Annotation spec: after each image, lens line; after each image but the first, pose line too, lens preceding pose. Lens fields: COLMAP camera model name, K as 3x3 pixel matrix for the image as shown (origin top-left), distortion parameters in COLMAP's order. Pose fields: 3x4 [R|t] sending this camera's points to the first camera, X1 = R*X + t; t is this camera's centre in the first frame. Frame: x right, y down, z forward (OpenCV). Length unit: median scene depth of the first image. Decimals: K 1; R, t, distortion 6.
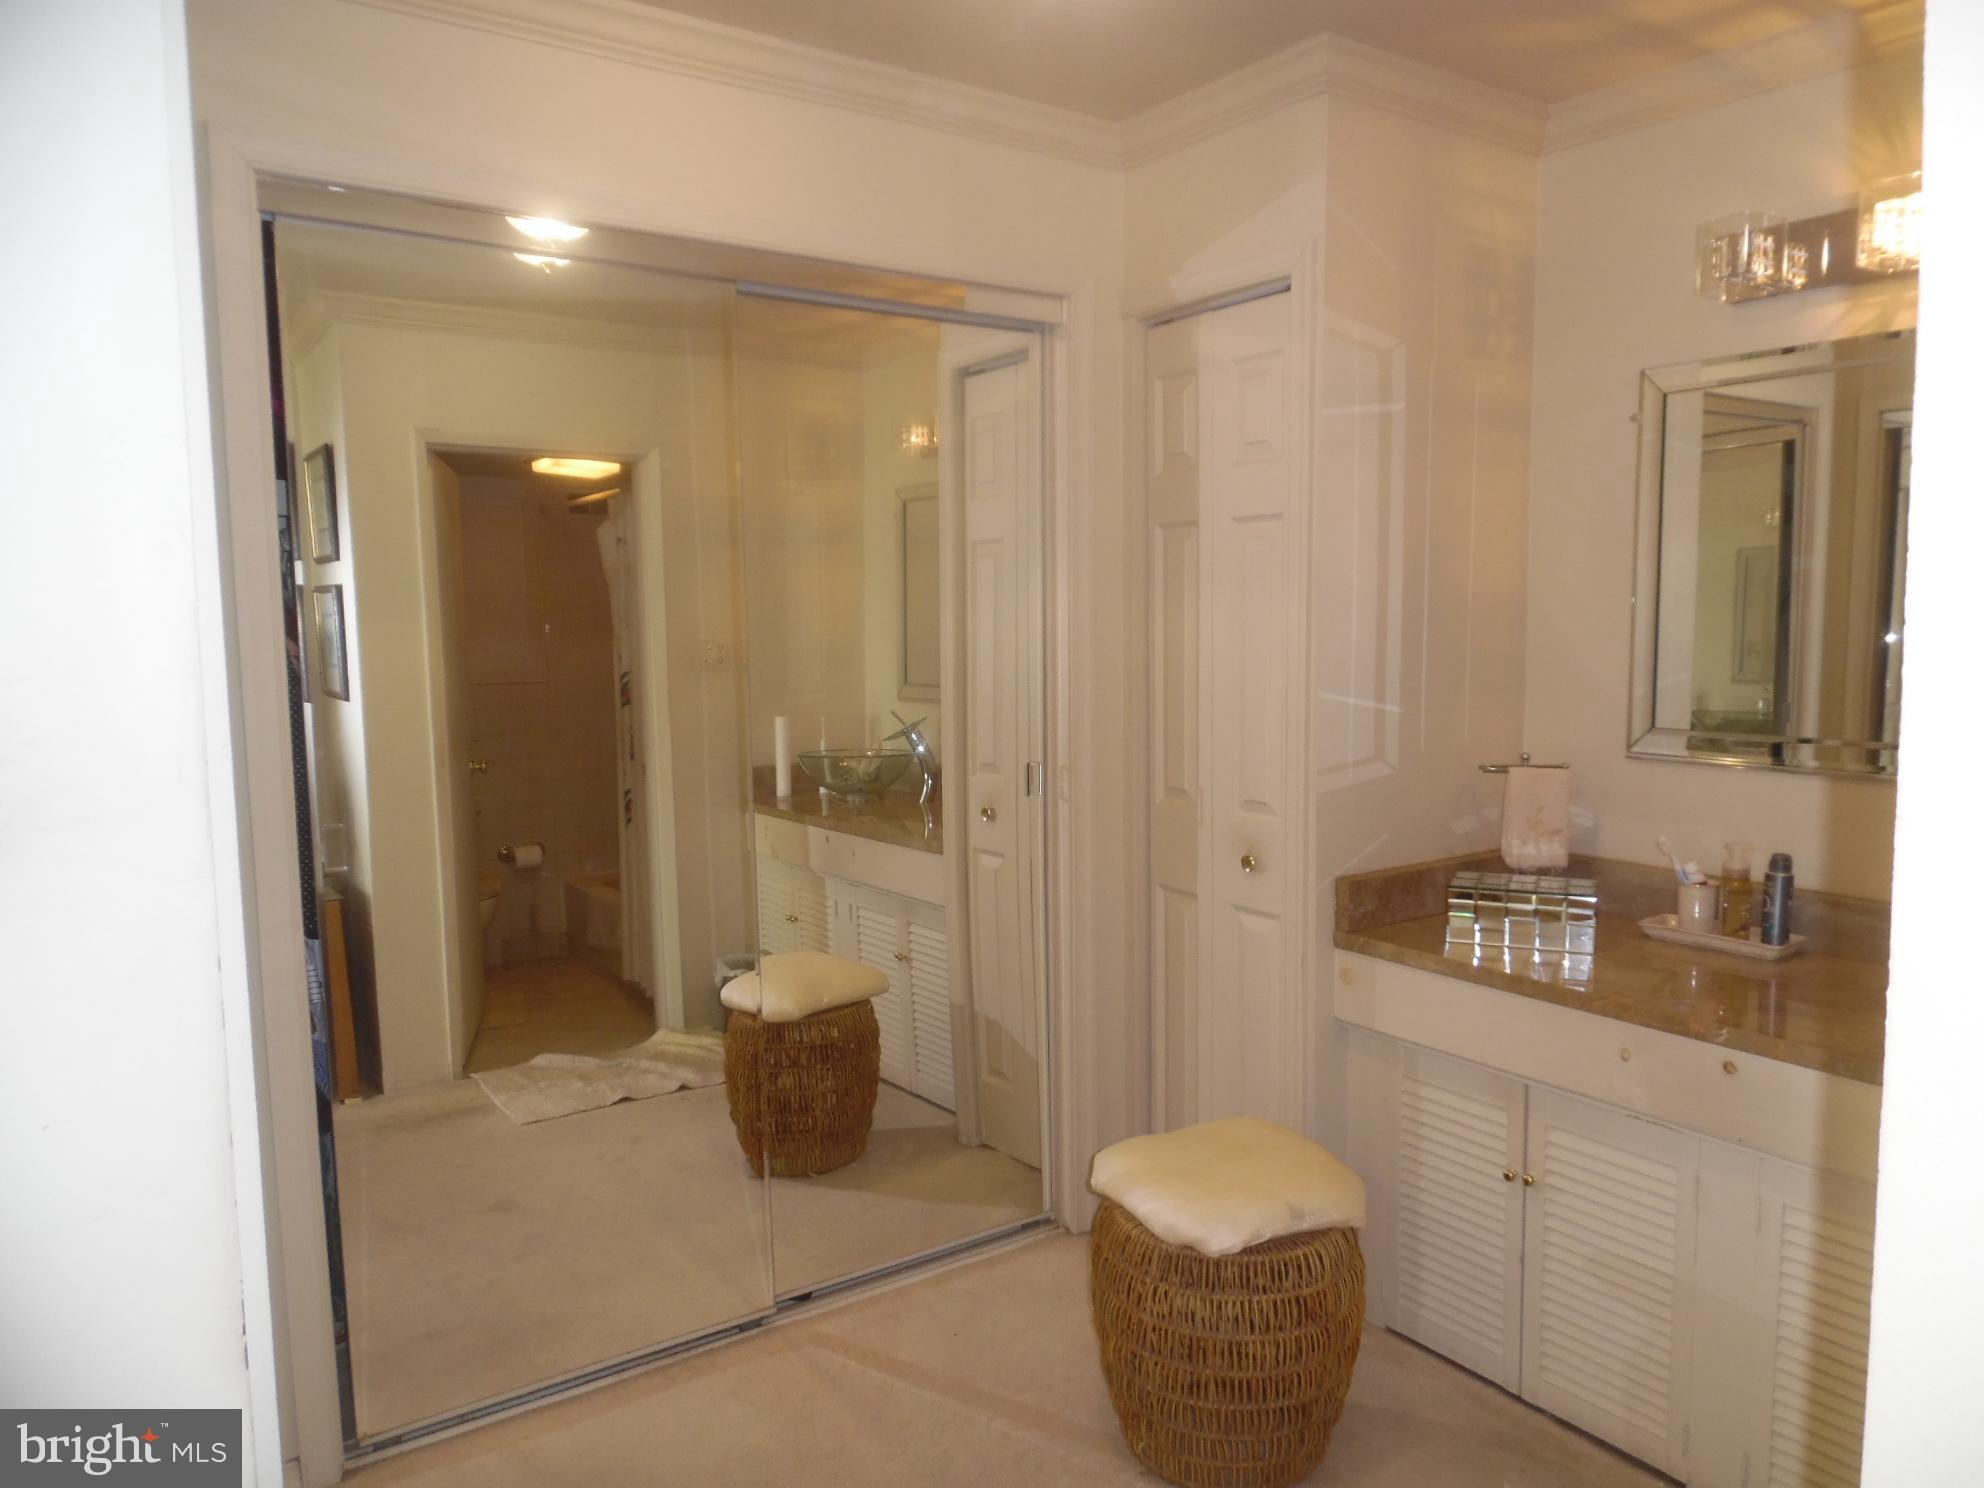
lens RADIAL K [[1421.9, 0, 992.0], [0, 1421.9, 744.0], [0, 0, 1]] dist [-0.003622, 0.003696]
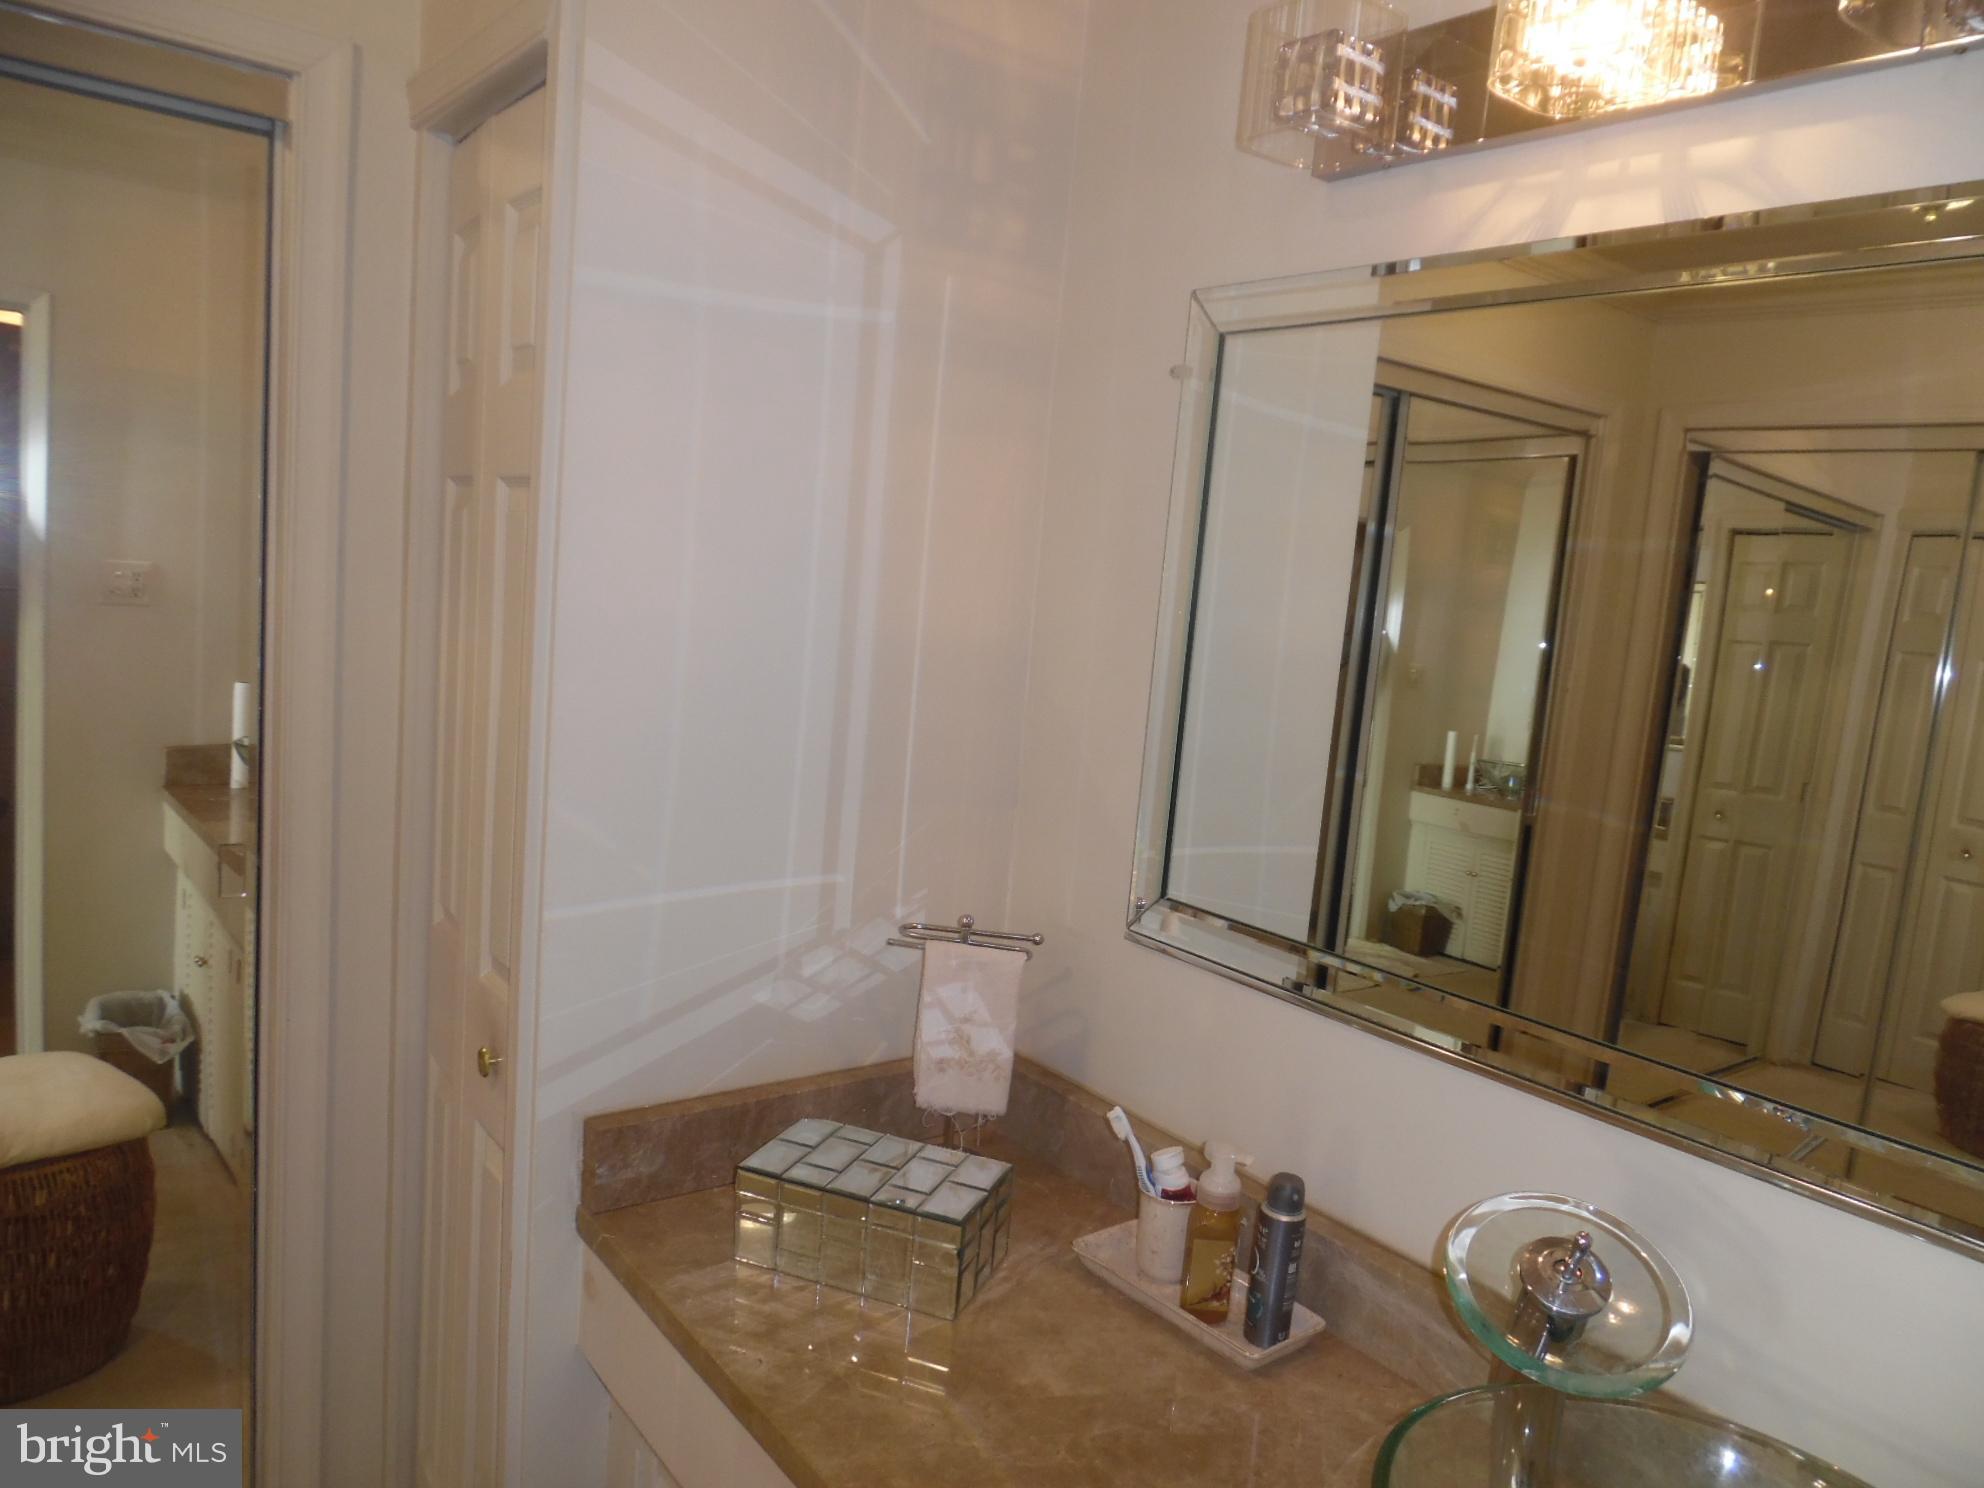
lens RADIAL K [[1421.9, 0, 992.0], [0, 1421.9, 744.0], [0, 0, 1]] dist [-0.003622, 0.003696]
pose [[0.992616, 0.091120, 0.080064, 0.343913], [-0.093870, 0.995093, 0.031275, -0.088763], [-0.076822, -0.038560, 0.996299, 0.418139]]
